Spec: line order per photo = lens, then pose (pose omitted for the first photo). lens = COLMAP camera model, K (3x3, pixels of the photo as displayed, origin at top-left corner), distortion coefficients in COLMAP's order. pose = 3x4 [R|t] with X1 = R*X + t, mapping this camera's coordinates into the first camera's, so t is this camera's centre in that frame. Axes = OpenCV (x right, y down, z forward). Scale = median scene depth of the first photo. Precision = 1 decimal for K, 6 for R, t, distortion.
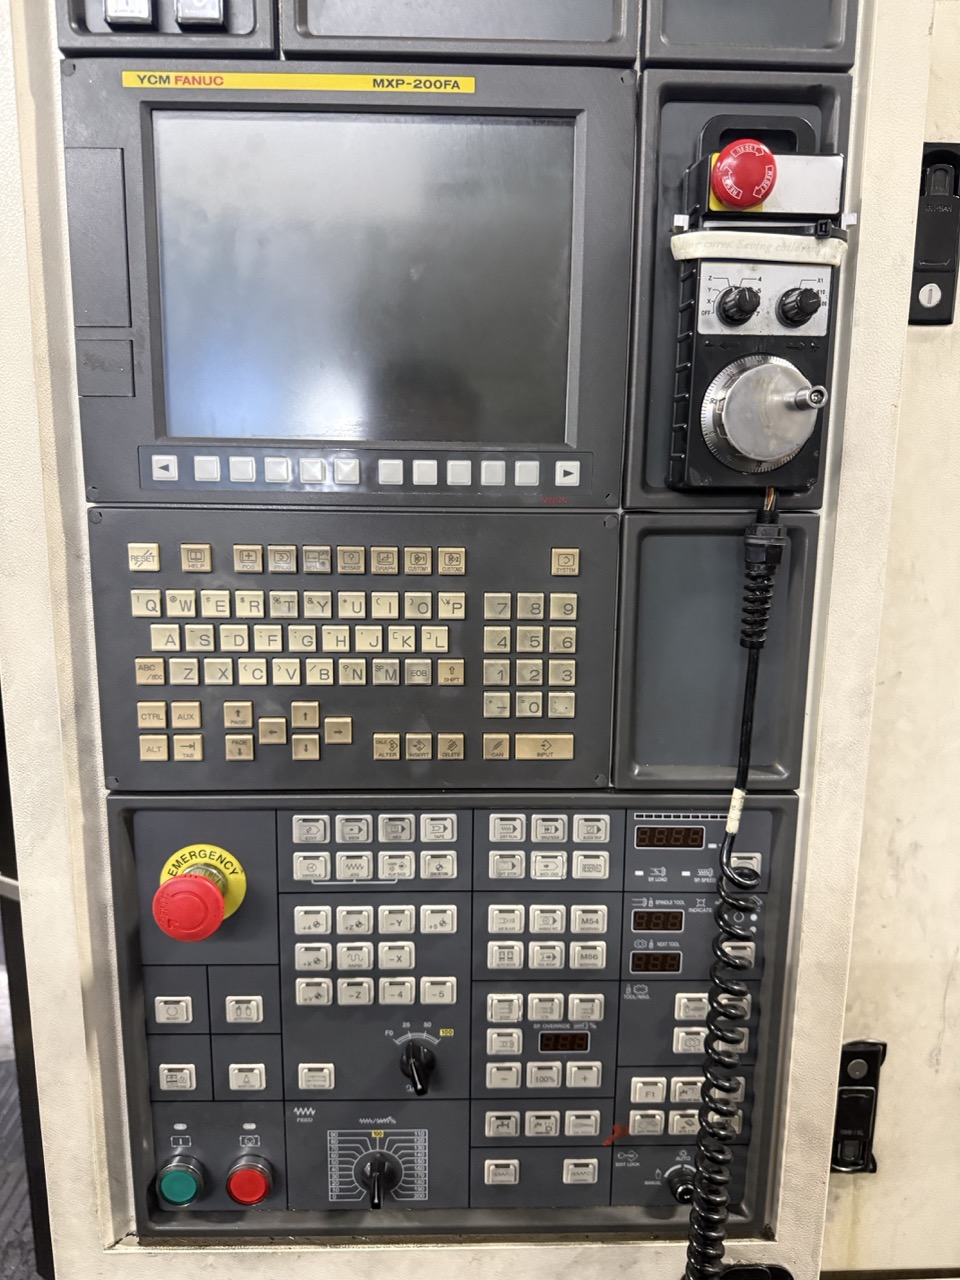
lens RADIAL K [[909.6, 0, 483.2], [0, 909.6, 639.1], [0, 0, 1]] dist [0.029138, -0.044441]
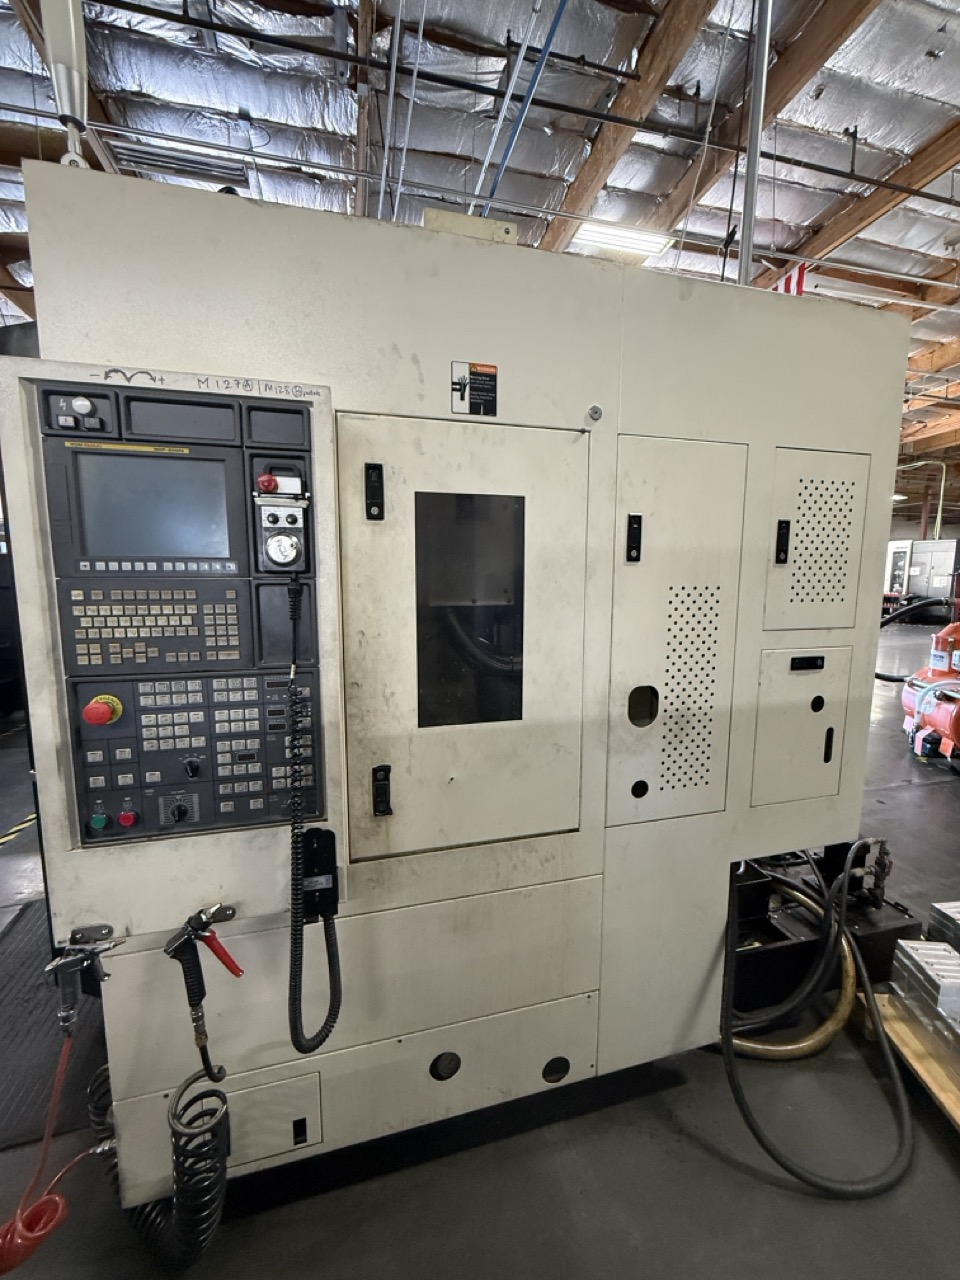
lens RADIAL K [[509.4, 0, 481.2], [0, 509.4, 633.5], [0, 0, 1]] dist [0.001806, 0.001147]
pose [[0.975132, -0.032654, 0.219205, 0.532677], [0.044549, 0.997778, -0.049541, 0.171447], [-0.217100, 0.058074, 0.974420, -0.884871]]
